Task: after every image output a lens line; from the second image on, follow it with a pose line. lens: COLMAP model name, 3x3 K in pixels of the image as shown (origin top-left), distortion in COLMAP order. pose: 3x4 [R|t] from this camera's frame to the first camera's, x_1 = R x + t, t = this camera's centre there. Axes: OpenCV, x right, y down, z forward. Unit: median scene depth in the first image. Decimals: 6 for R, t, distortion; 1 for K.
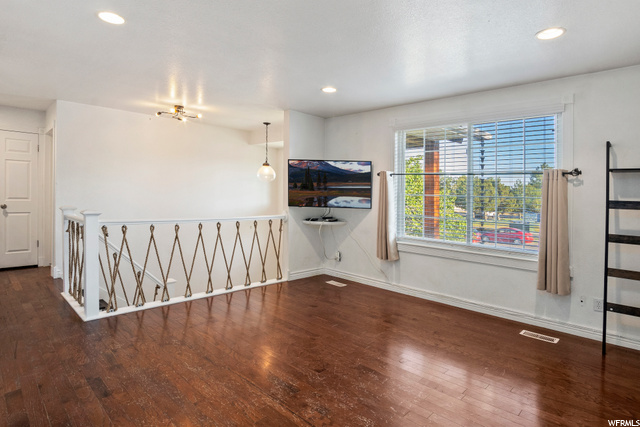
lens RADIAL K [[353.4, 0, 323.3], [0, 353.4, 188.0], [0, 0, 1]] dist [-0.028256, 0.000467]
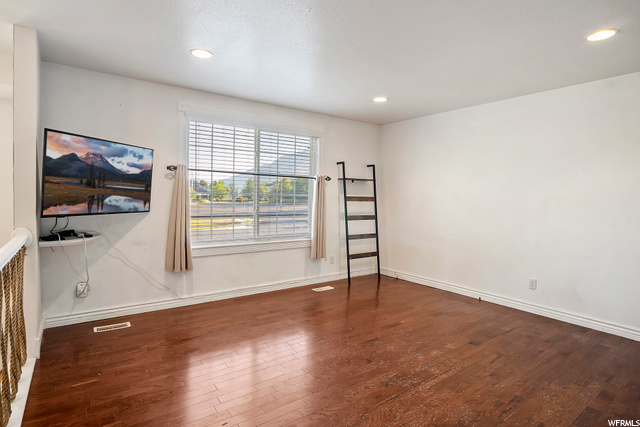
lens RADIAL K [[355.6, 0, 321.3], [0, 355.6, 202.1], [0, 0, 1]] dist [-0.040384, -0.000207]
pose [[0.145475, -0.044972, 0.988339, -0.630089], [-0.027687, 0.998390, 0.049505, -0.013562], [-0.988974, -0.034566, 0.143995, 0.580523]]
